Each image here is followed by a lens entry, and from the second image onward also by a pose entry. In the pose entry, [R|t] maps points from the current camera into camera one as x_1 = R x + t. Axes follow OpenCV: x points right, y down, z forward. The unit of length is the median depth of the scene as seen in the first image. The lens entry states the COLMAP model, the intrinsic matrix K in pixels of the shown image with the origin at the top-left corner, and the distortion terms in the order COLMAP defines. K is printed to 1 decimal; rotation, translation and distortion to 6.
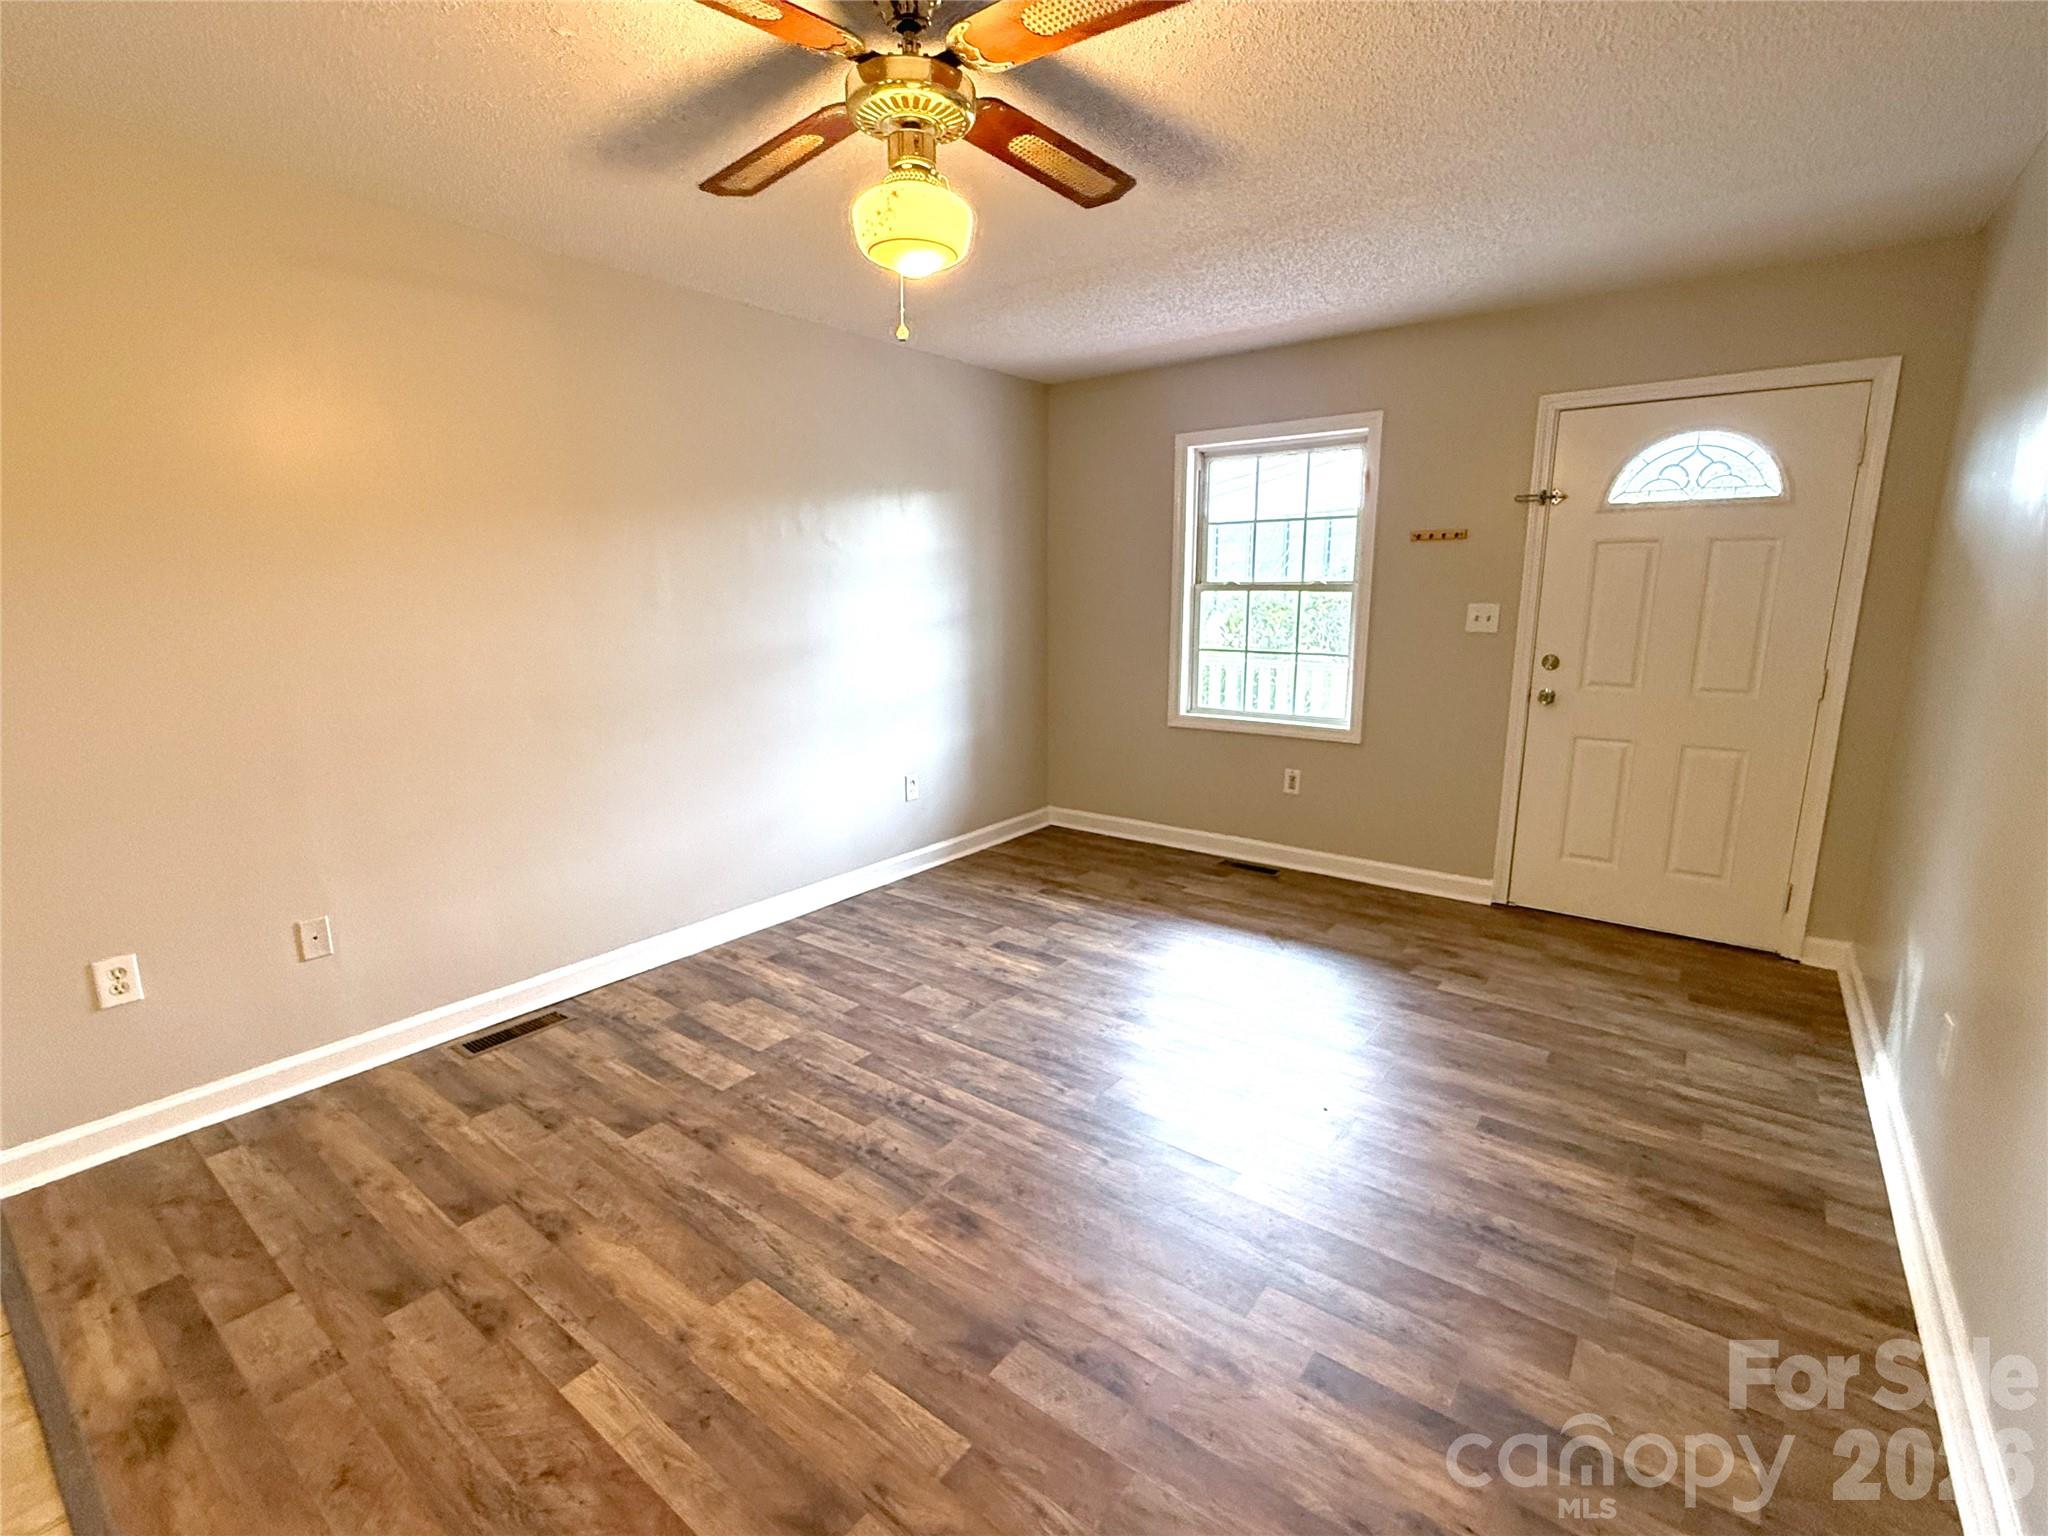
lens RADIAL K [[917.8, 0, 1019.1], [0, 917.8, 771.5], [0, 0, 1]] dist [0.000837, -0.000303]
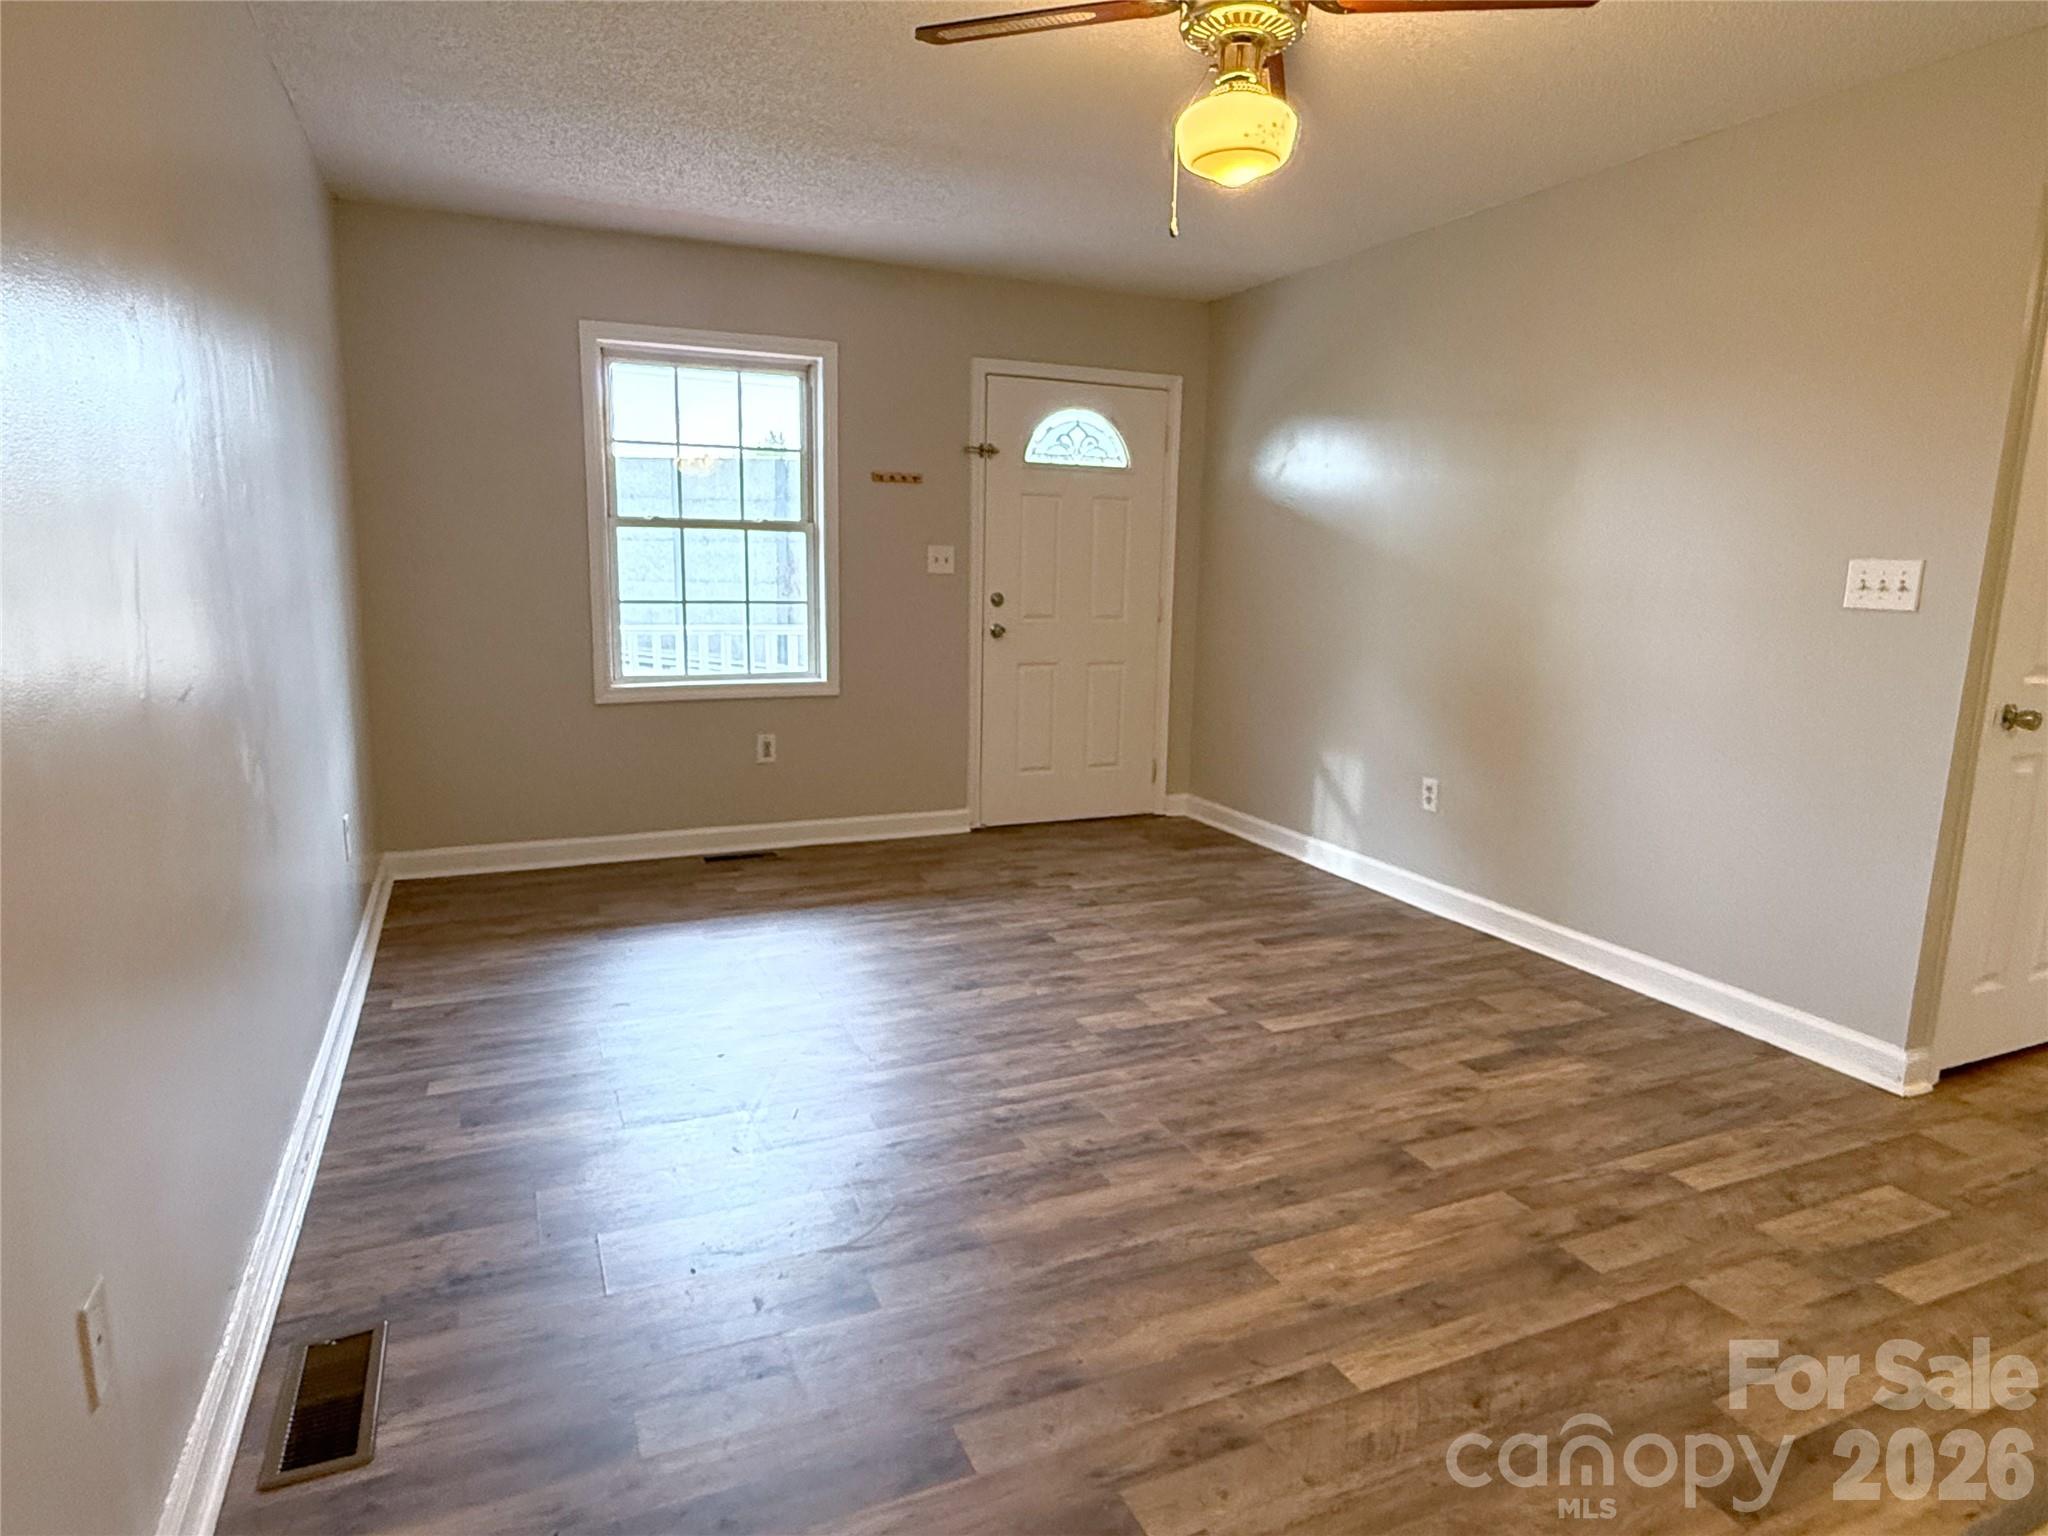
lens RADIAL K [[1173.6, 0, 1017.0], [0, 1173.6, 767.5], [0, 0, 1]] dist [-0.002313, -0.001518]
pose [[0.488215, -0.138489, 0.861665, -0.704898], [0.155809, 0.985298, 0.070080, -0.016134], [-0.858703, 0.100041, 0.502615, 0.305563]]
